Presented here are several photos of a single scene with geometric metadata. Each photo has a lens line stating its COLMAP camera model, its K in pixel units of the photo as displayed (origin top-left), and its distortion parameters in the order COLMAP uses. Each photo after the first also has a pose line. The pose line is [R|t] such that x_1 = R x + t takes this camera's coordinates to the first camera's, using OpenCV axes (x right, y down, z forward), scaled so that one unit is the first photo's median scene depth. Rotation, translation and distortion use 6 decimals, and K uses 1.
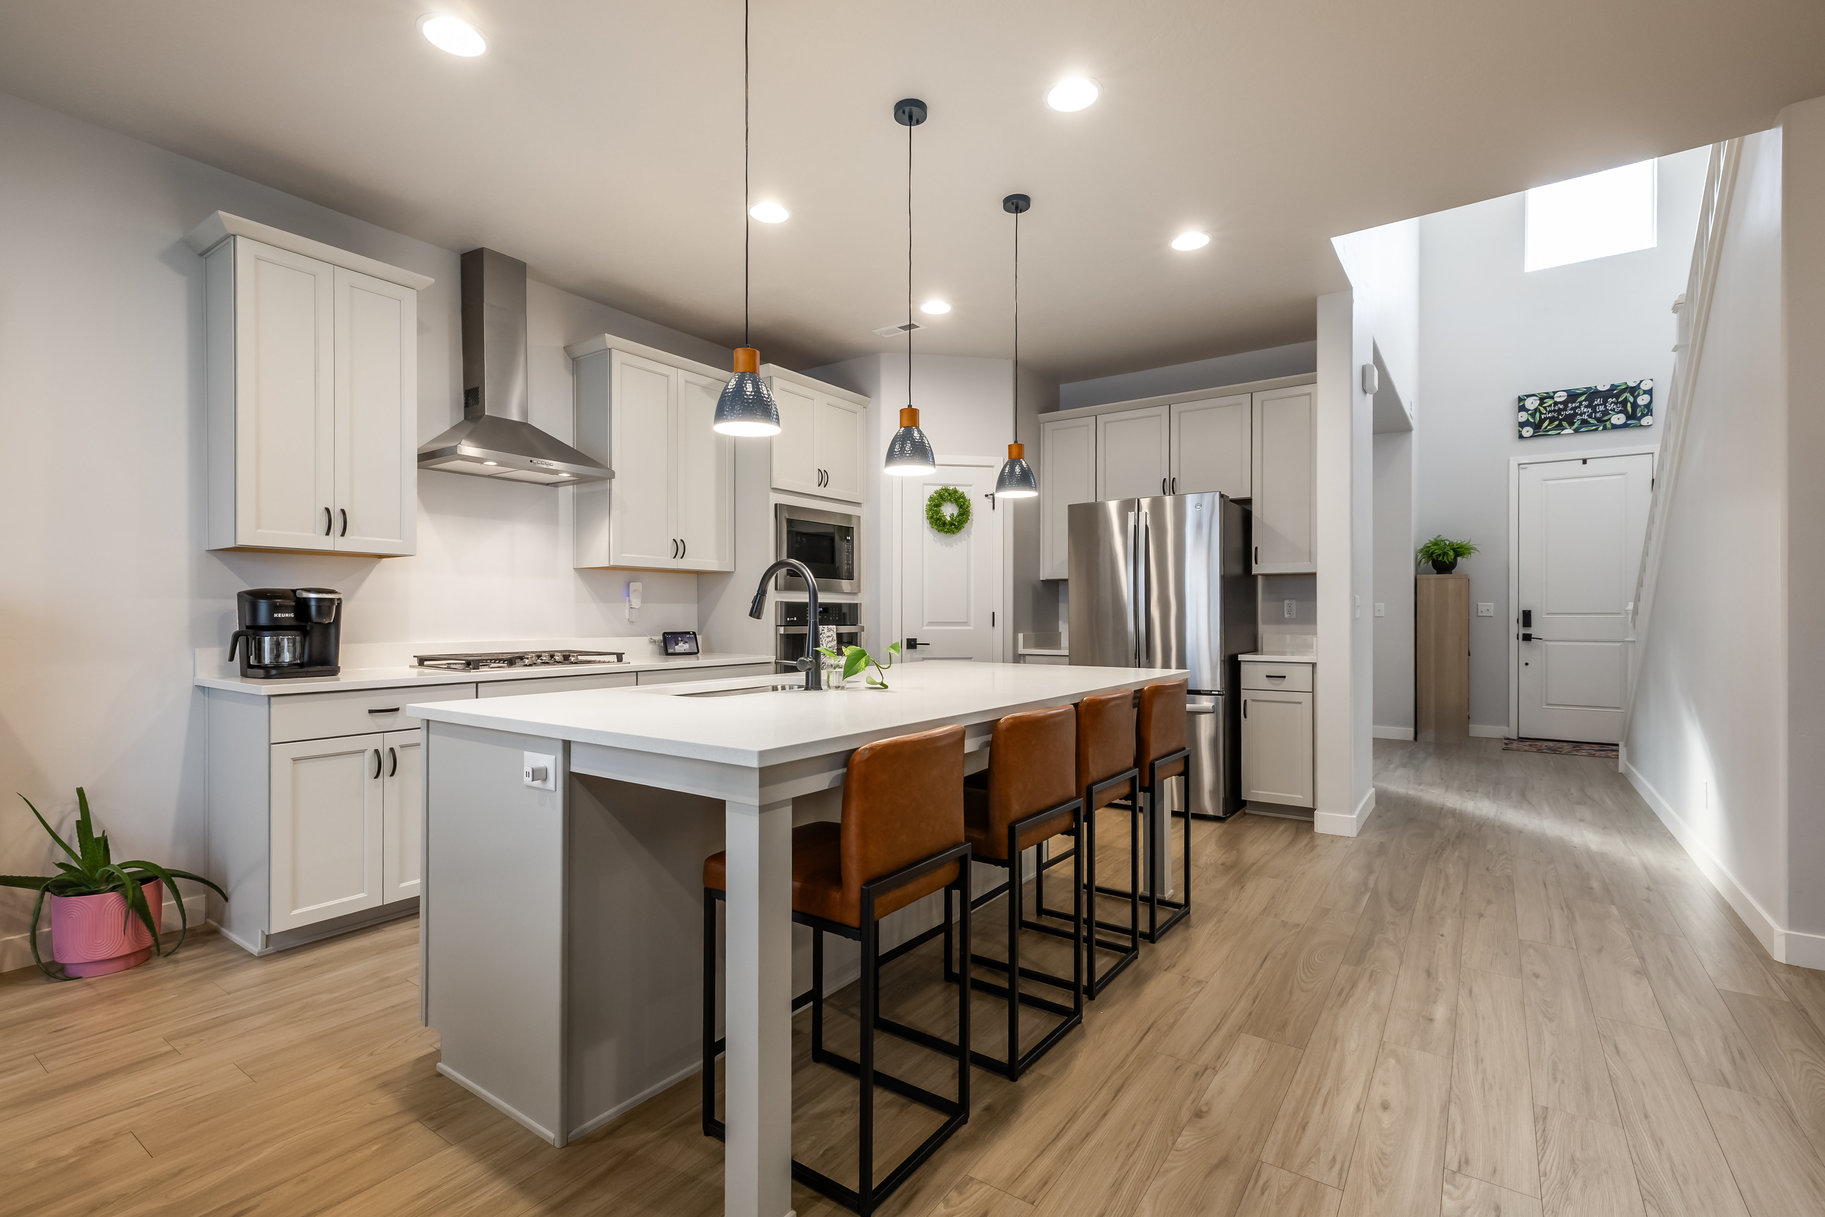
lens RADIAL K [[872.9, 0, 891.9], [0, 872.9, 618.2], [0, 0, 1]] dist [0.015585, 0.000643]
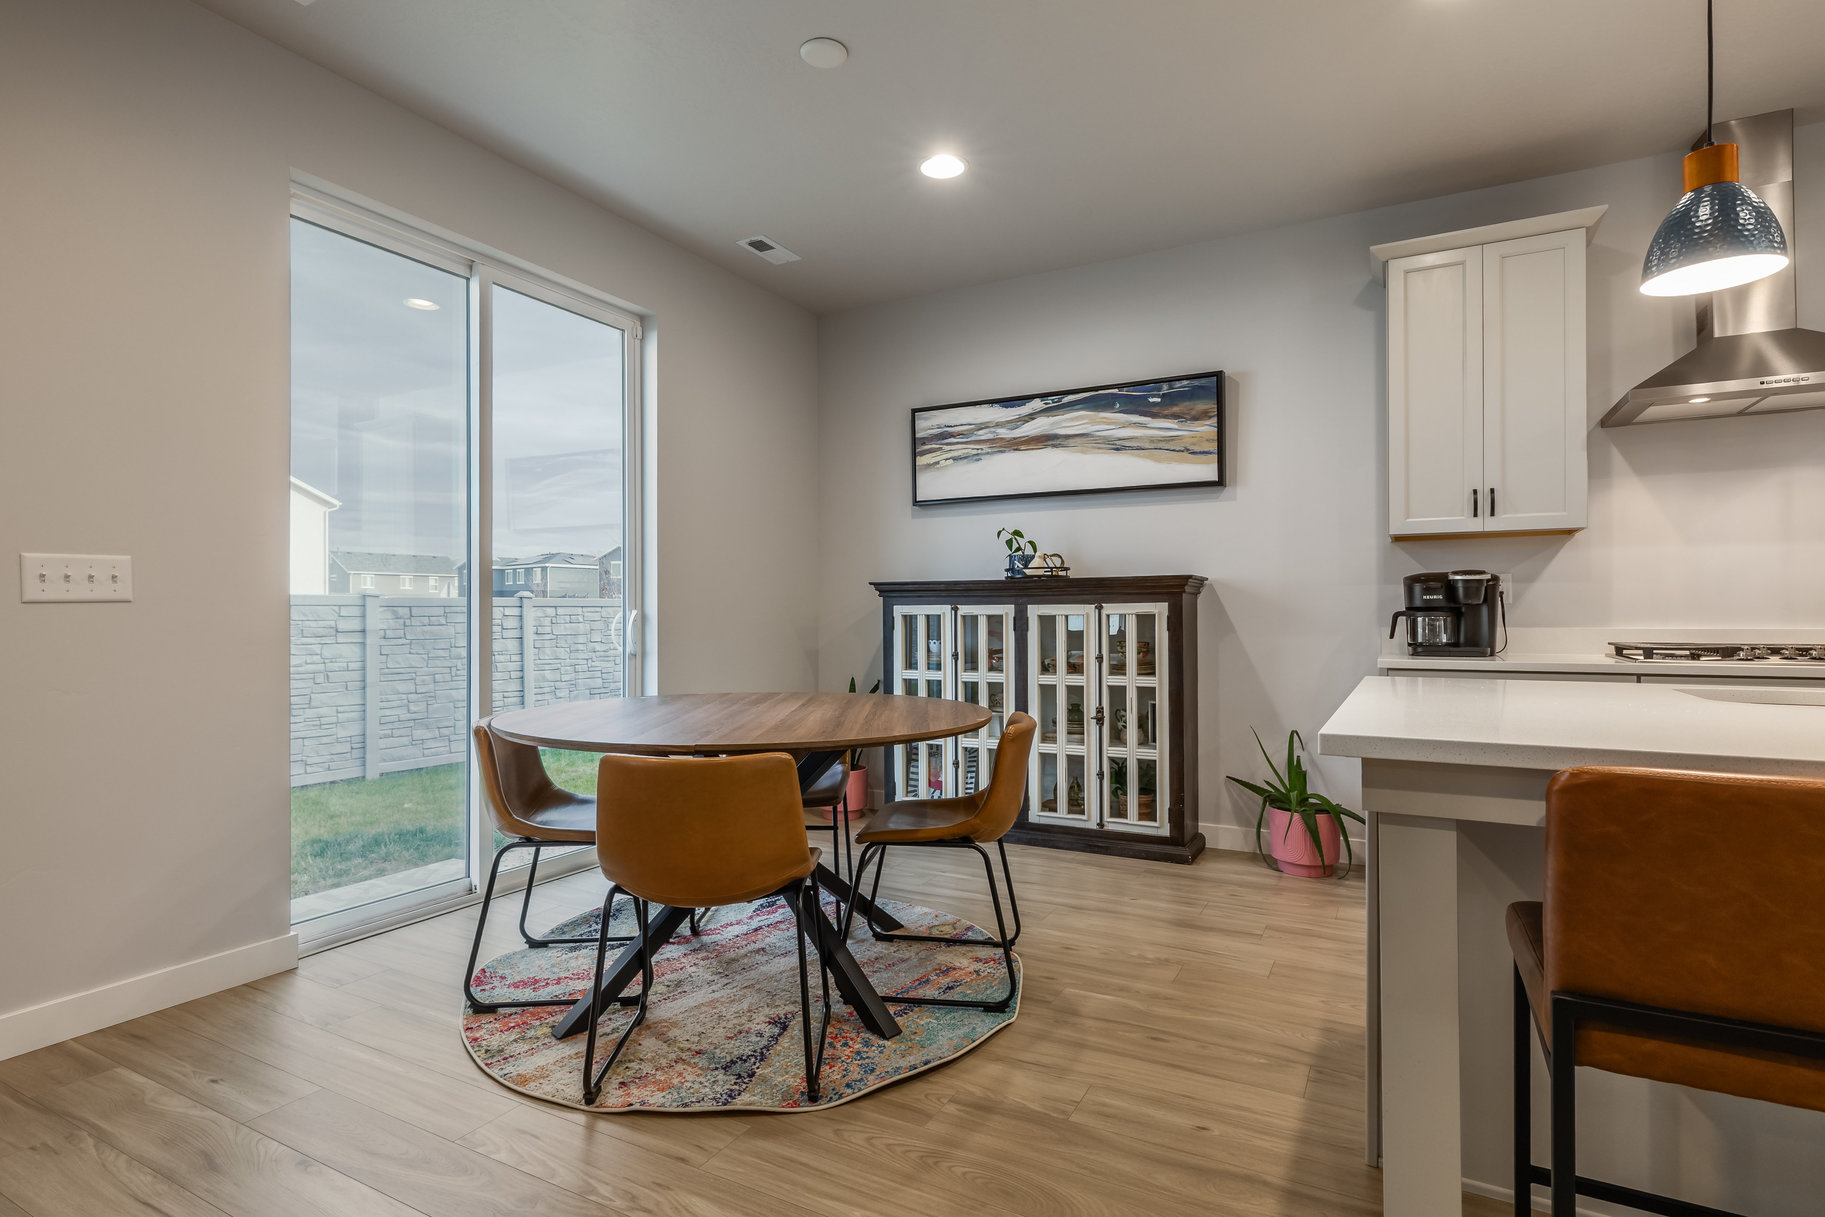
lens RADIAL K [[860.2, 0, 893.5], [0, 860.2, 612.7], [0, 0, 1]] dist [-0.000813, 0.000455]
pose [[0.123471, -0.004604, -0.992338, 0.144700], [0.000402, 0.999989, -0.004589, 0.011139], [0.992348, 0.000168, 0.123471, 0.129555]]
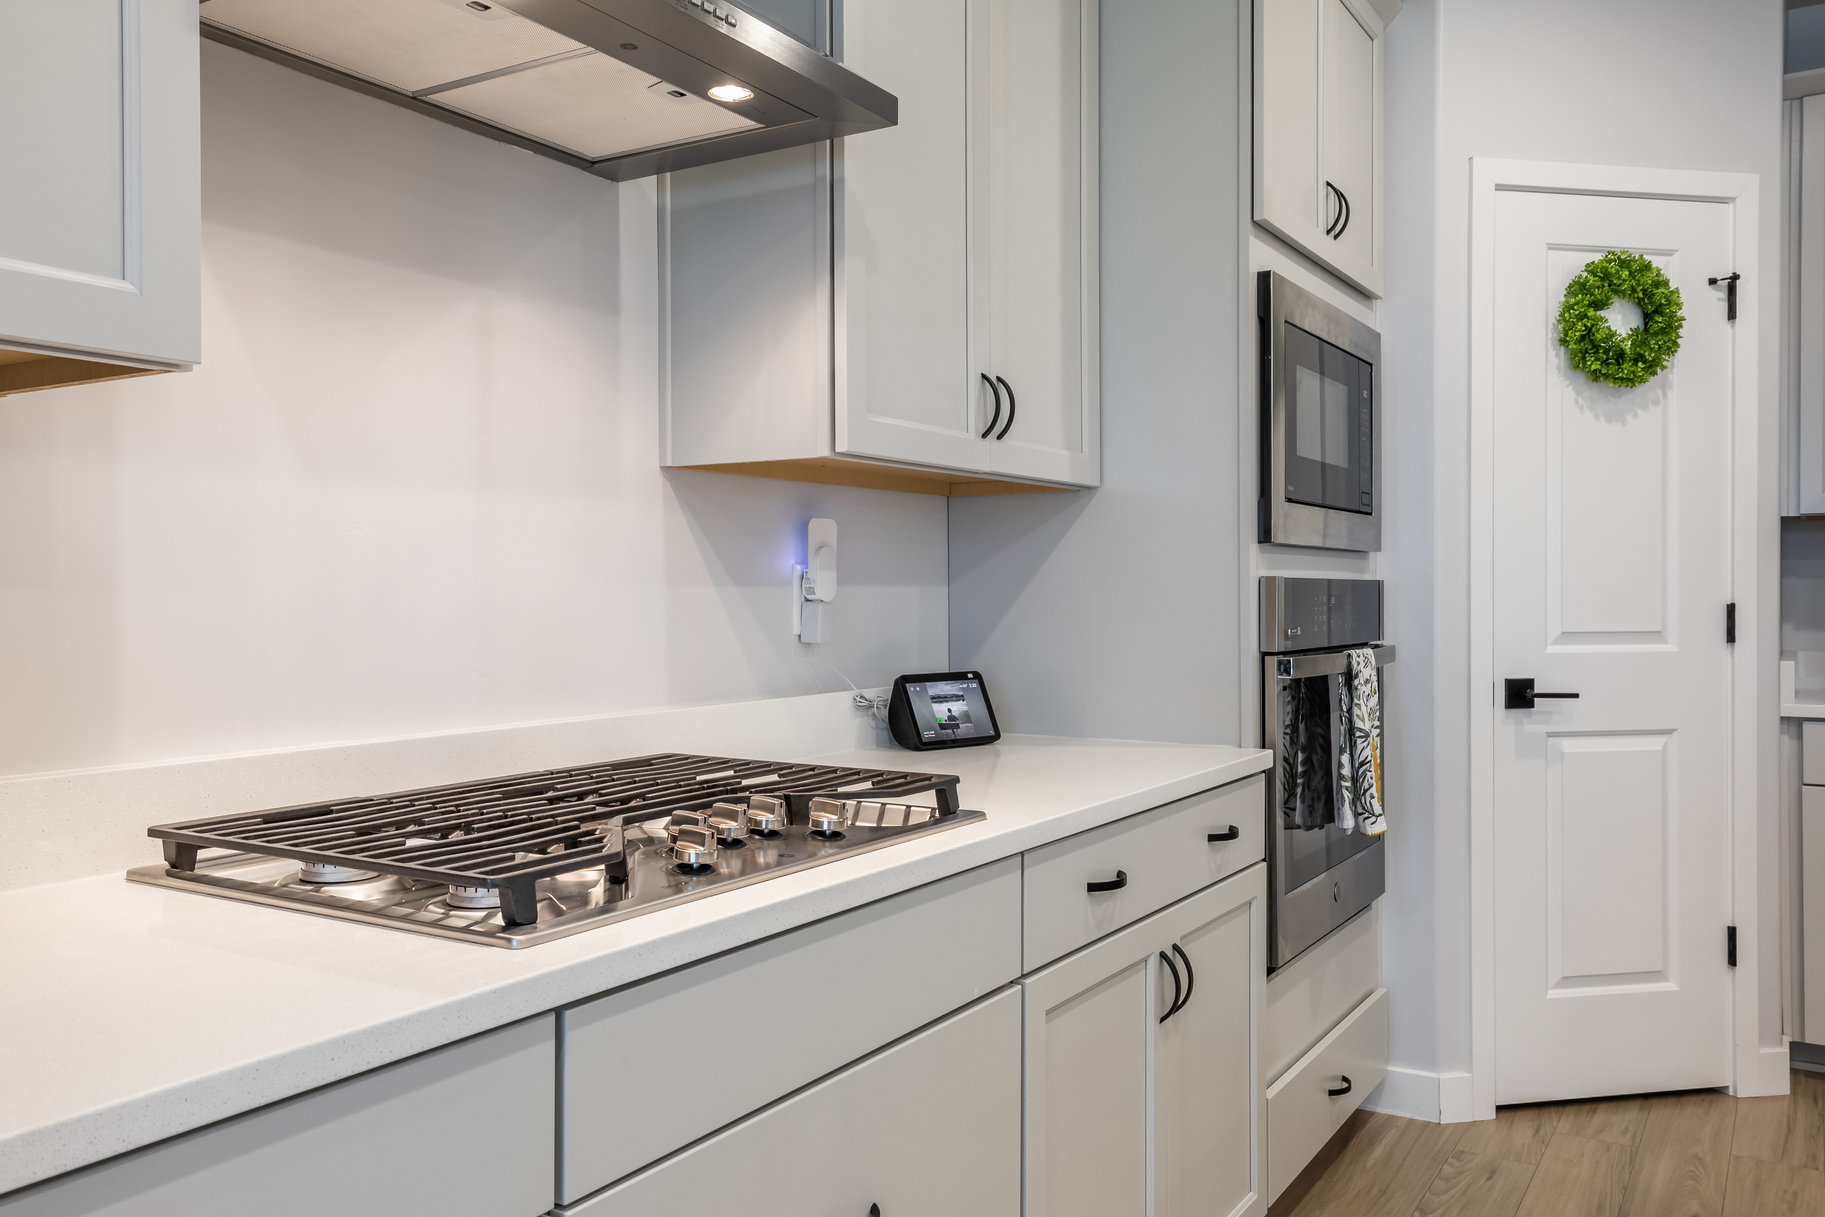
lens RADIAL K [[1433.9, 0, 952.4], [0, 1433.9, 608.7], [0, 0, 1]] dist [0.029576, -0.001005]
pose [[0.999080, -0.006322, 0.042424, -0.234444], [0.006135, 0.999971, 0.004557, -0.009743], [-0.042451, -0.004292, 0.999089, 0.420234]]
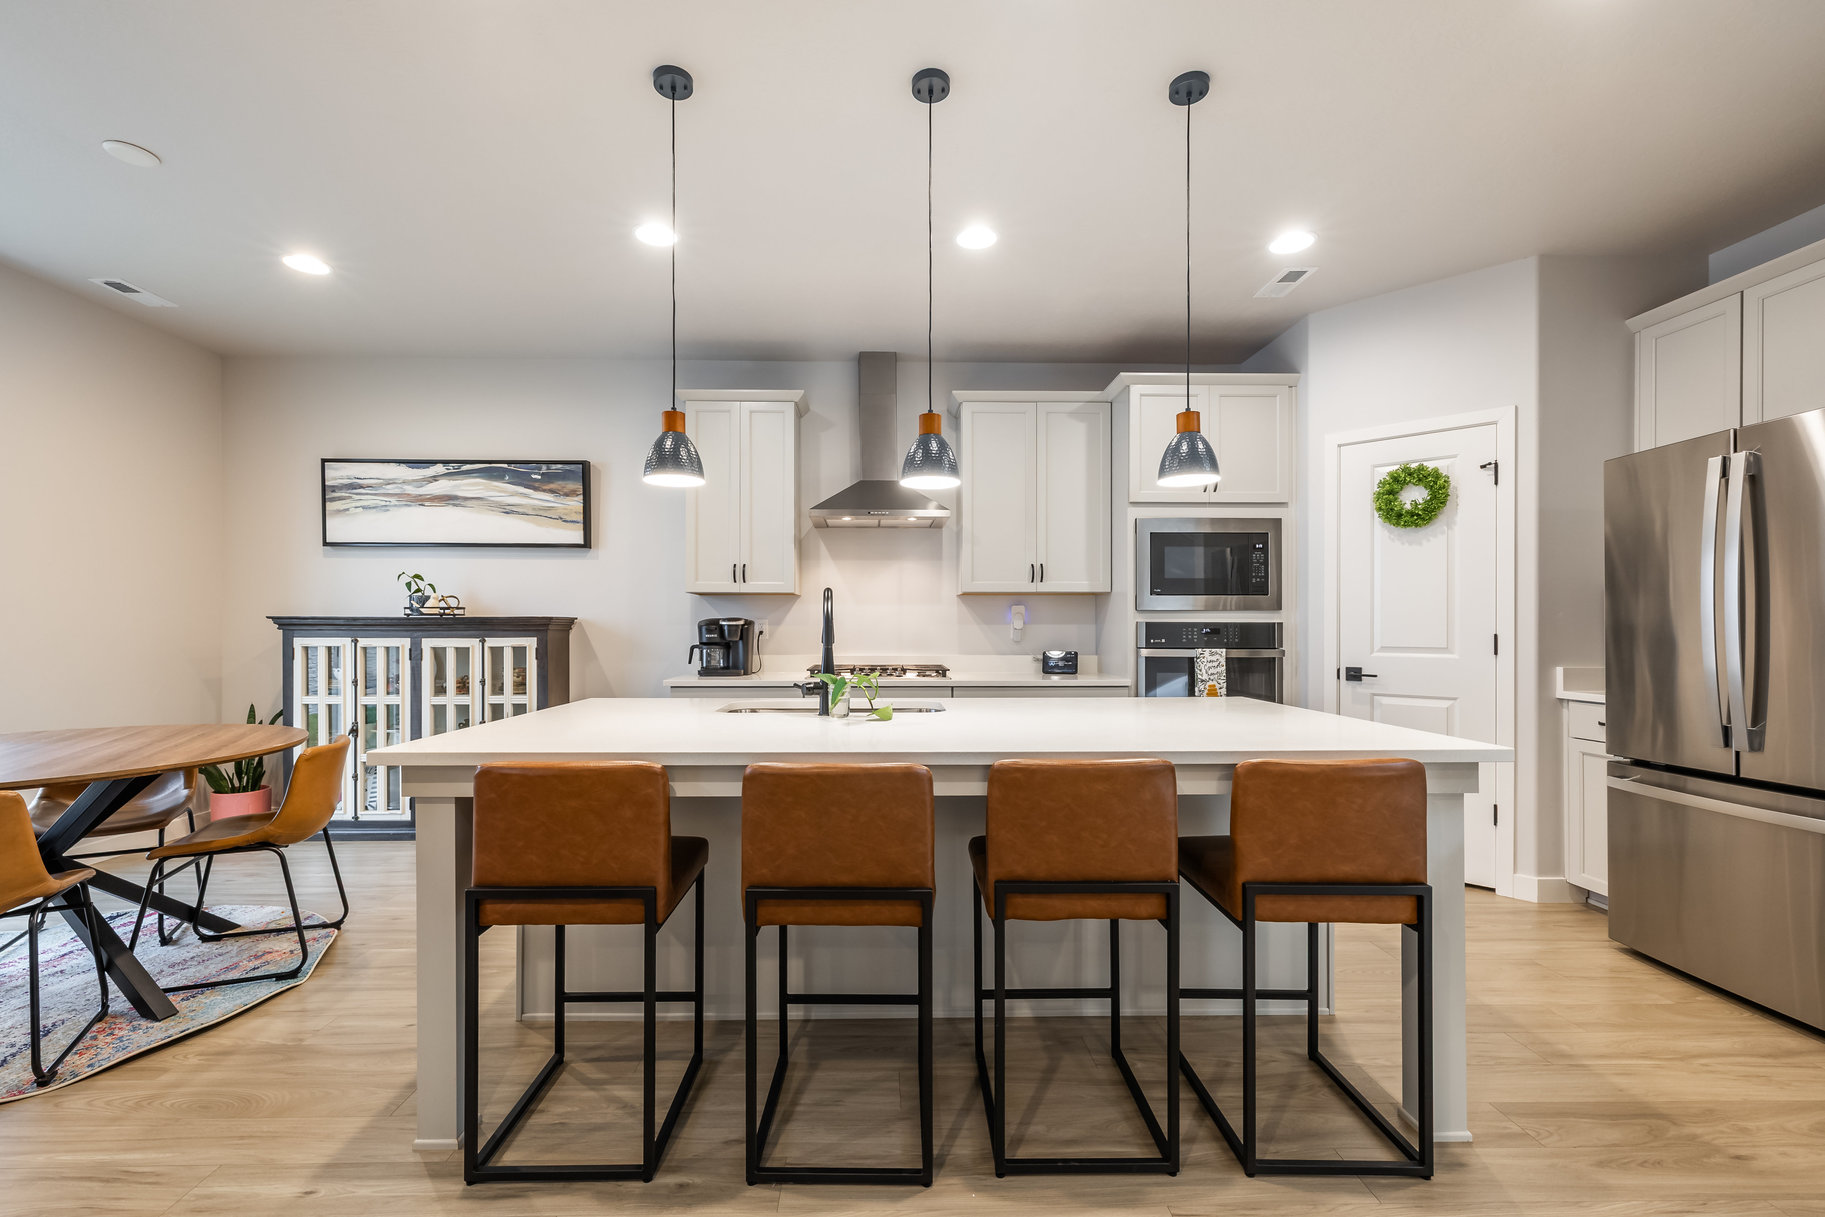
lens RADIAL K [[762.3, 0, 876.4], [0, 762.3, 624.3], [0, 0, 1]] dist [-0.000617, 0.000426]
pose [[0.582271, 0.000457, -0.812995, 0.326444], [-0.002696, 0.999995, -0.001369, -0.012970], [0.812991, 0.002990, 0.582269, 0.257099]]
